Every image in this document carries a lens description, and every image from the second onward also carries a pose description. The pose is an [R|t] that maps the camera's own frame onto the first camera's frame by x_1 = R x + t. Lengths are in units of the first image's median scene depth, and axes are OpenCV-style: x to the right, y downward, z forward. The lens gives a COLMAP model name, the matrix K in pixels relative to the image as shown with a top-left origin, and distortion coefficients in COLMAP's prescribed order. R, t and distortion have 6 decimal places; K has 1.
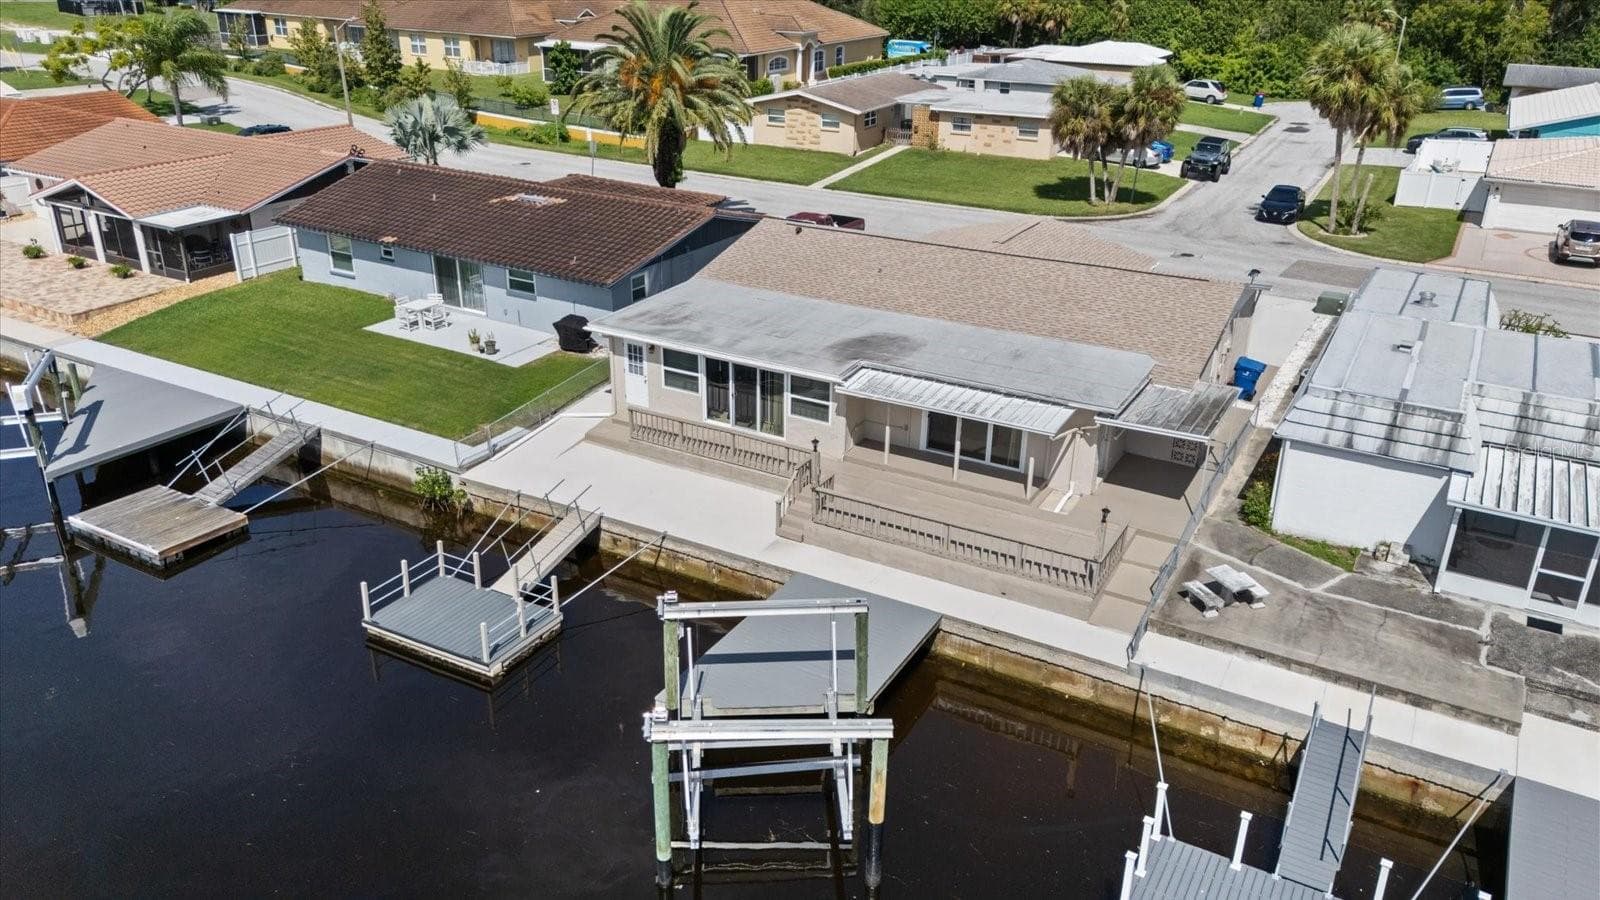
lens RADIAL K [[1183.3, 0, 807.6], [0, 1183.3, 454.8], [0, 0, 1]] dist [0.050247, -0.023971]
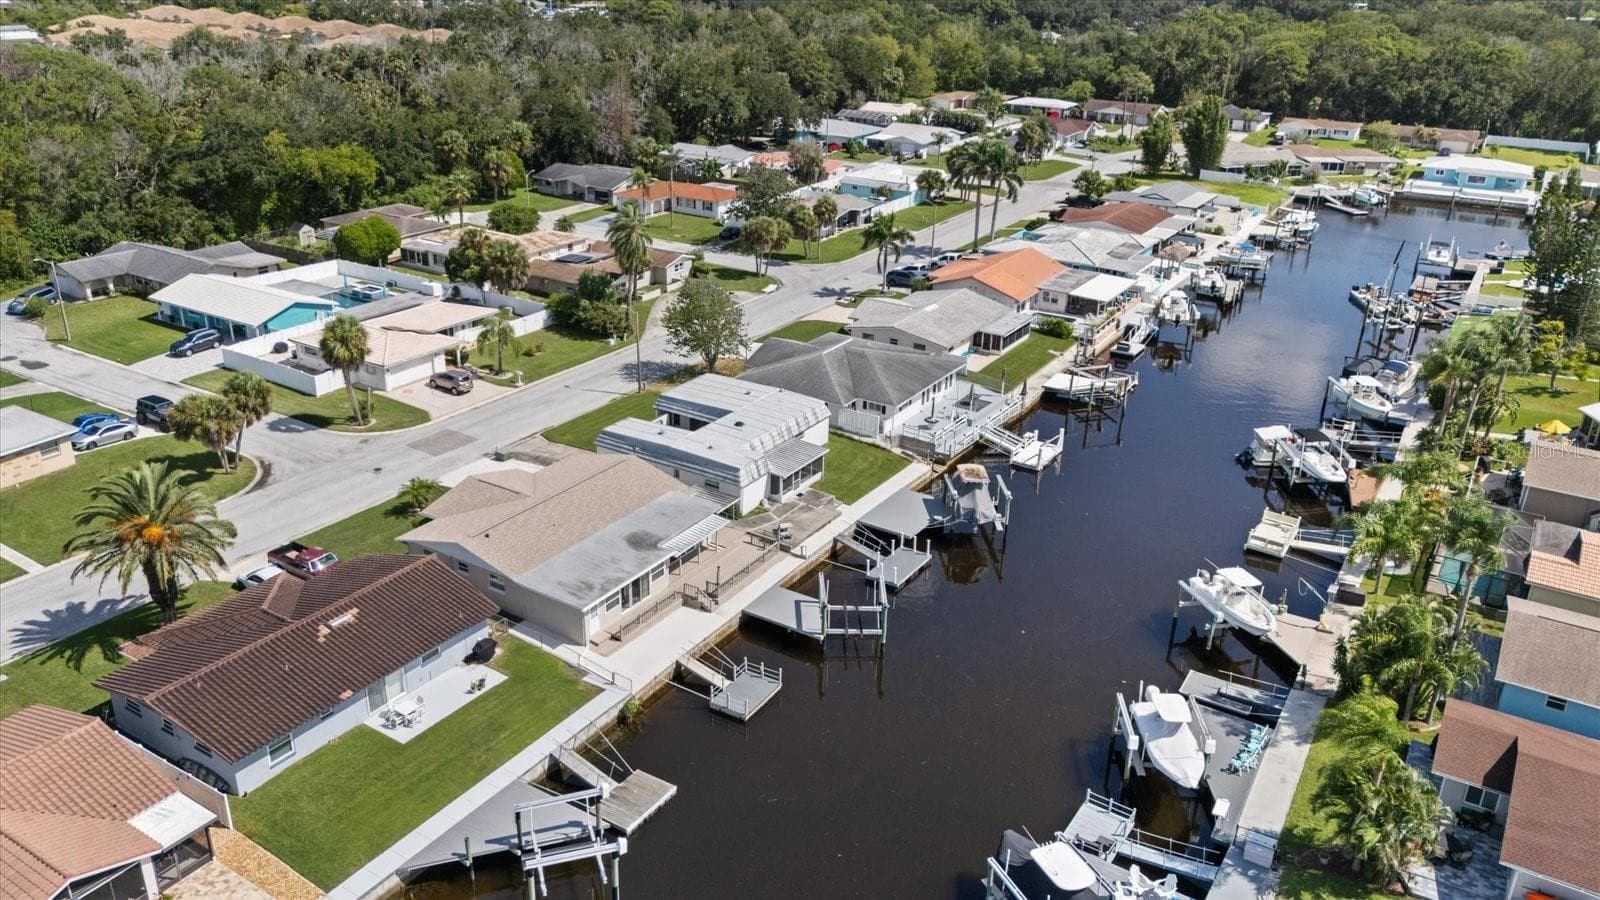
lens RADIAL K [[1183.3, 0, 801.5], [0, 1183.3, 447.0], [0, 0, 1]] dist [0.050247, -0.023971]
pose [[0.038430, -0.406347, 0.912910, -1.851441], [0.373786, 0.853108, 0.363993, -0.916890], [-0.926718, 0.327245, 0.184672, 0.223228]]
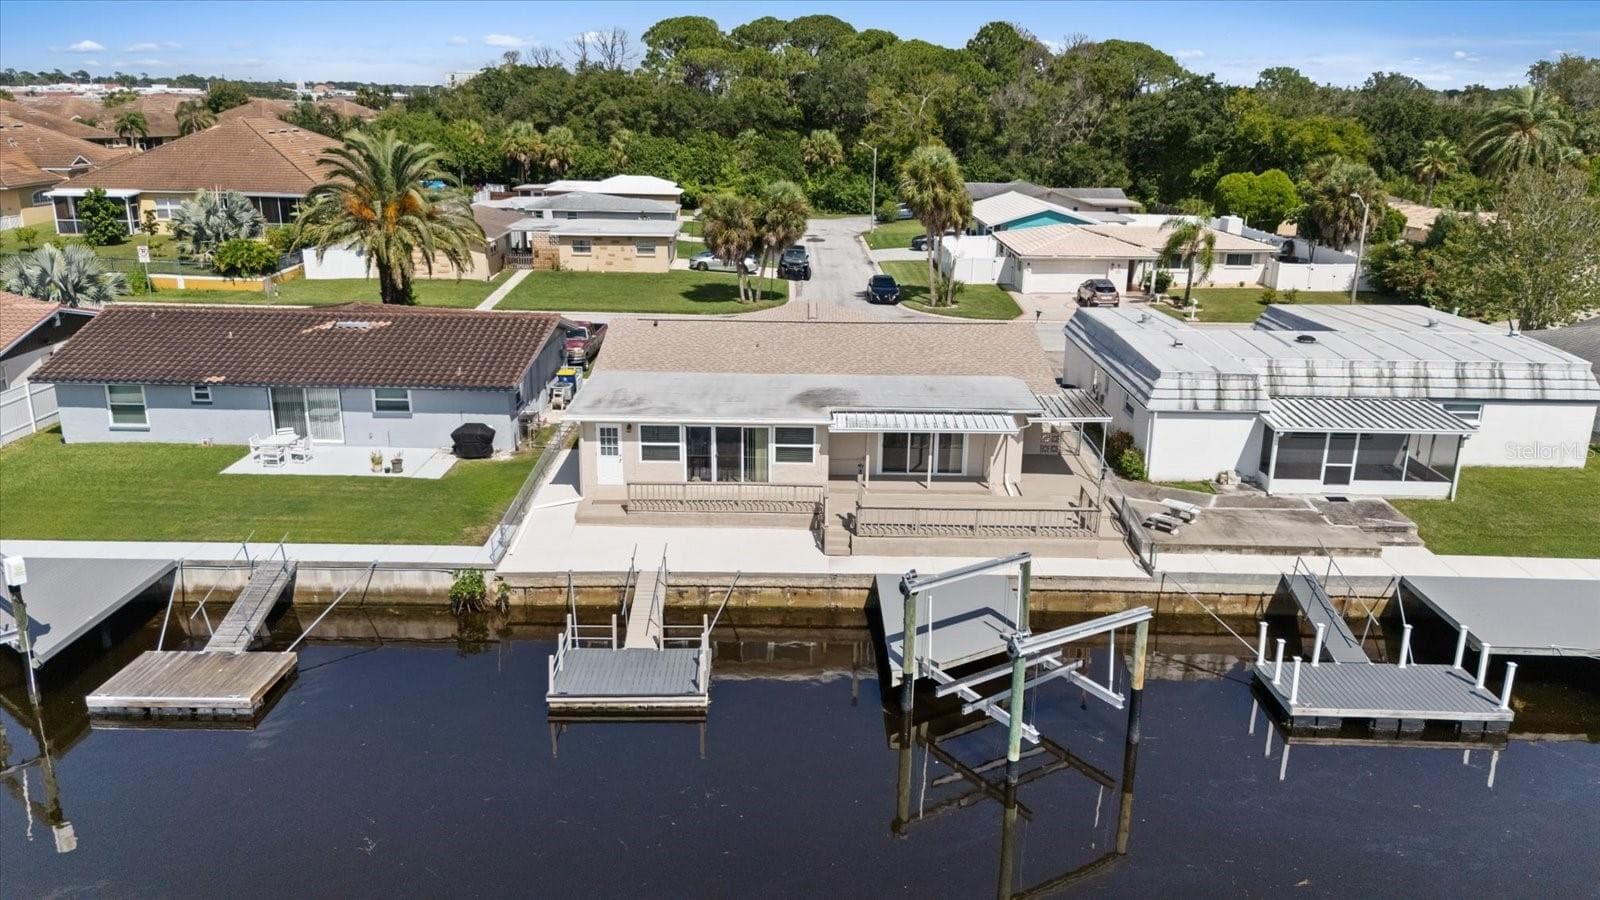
lens RADIAL K [[1183.3, 0, 825.6], [0, 1183.3, 429.1], [0, 0, 1]] dist [0.050247, -0.023971]
pose [[0.868784, -0.136801, 0.475920, -0.490364], [0.198402, 0.976733, -0.081423, 0.035878], [-0.453708, 0.165163, 0.875711, -0.037936]]
